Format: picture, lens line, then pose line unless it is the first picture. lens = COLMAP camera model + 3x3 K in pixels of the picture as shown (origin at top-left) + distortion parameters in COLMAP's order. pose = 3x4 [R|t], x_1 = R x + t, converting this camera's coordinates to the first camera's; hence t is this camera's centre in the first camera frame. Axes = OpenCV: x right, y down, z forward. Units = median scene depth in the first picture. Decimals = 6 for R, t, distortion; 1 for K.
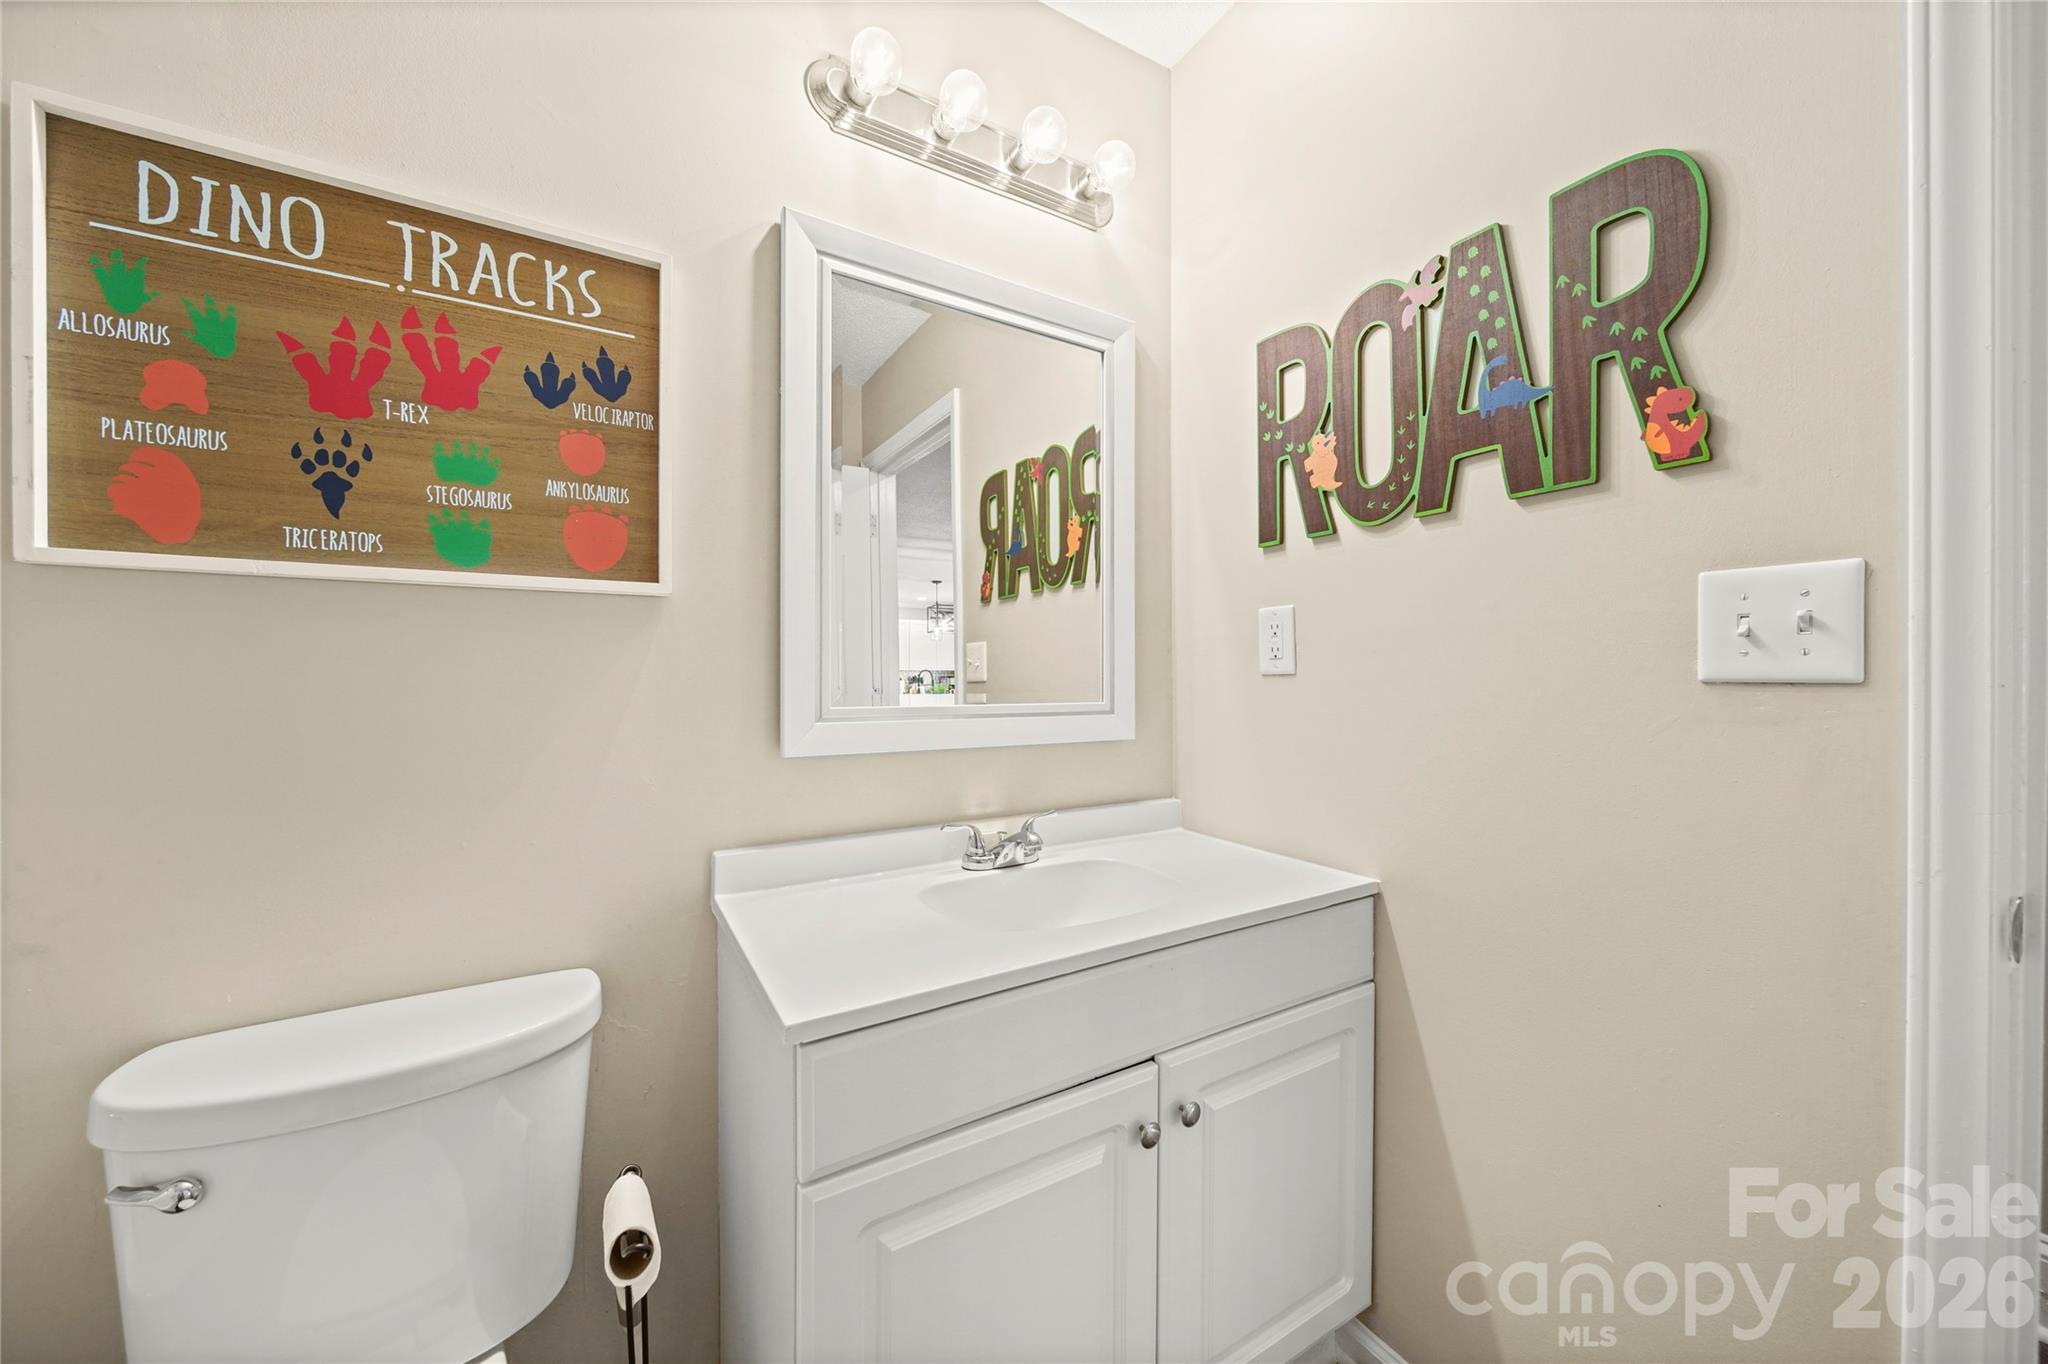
lens RADIAL K [[733.4, 0, 1026.7], [0, 733.4, 682.5], [0, 0, 1]] dist [0.000246, -0.001319]
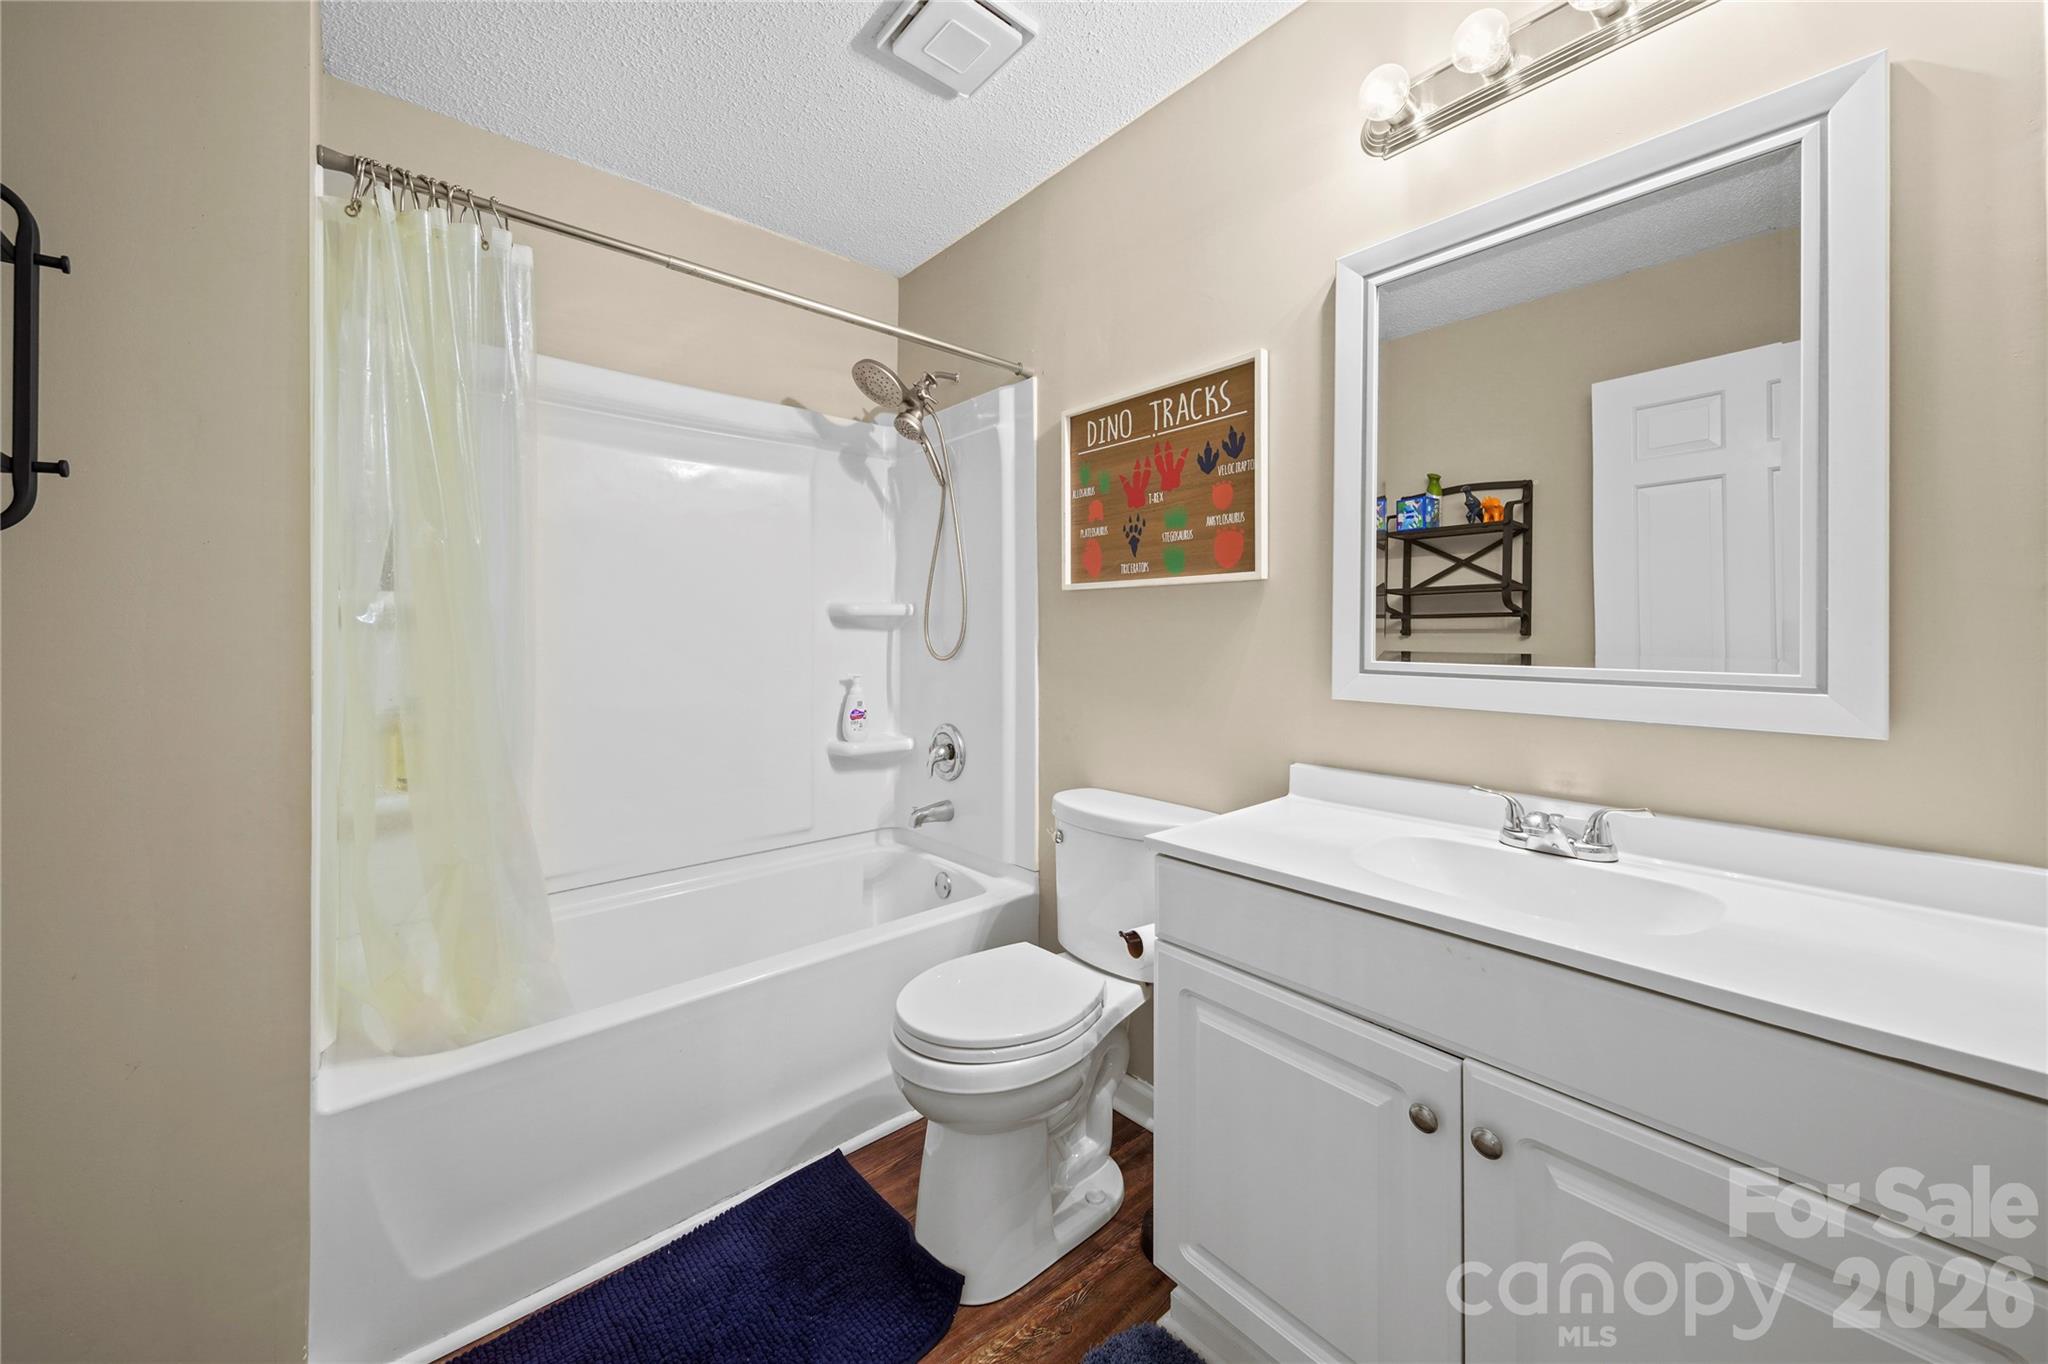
lens RADIAL K [[733.4, 0, 994.4], [0, 733.4, 631.8], [0, 0, 1]] dist [0.000246, -0.001319]
pose [[0.143892, -0.000623, -0.989593, 0.983866], [-0.009486, 0.999953, -0.002009, -0.005481], [0.989548, 0.009676, 0.143880, 0.291735]]
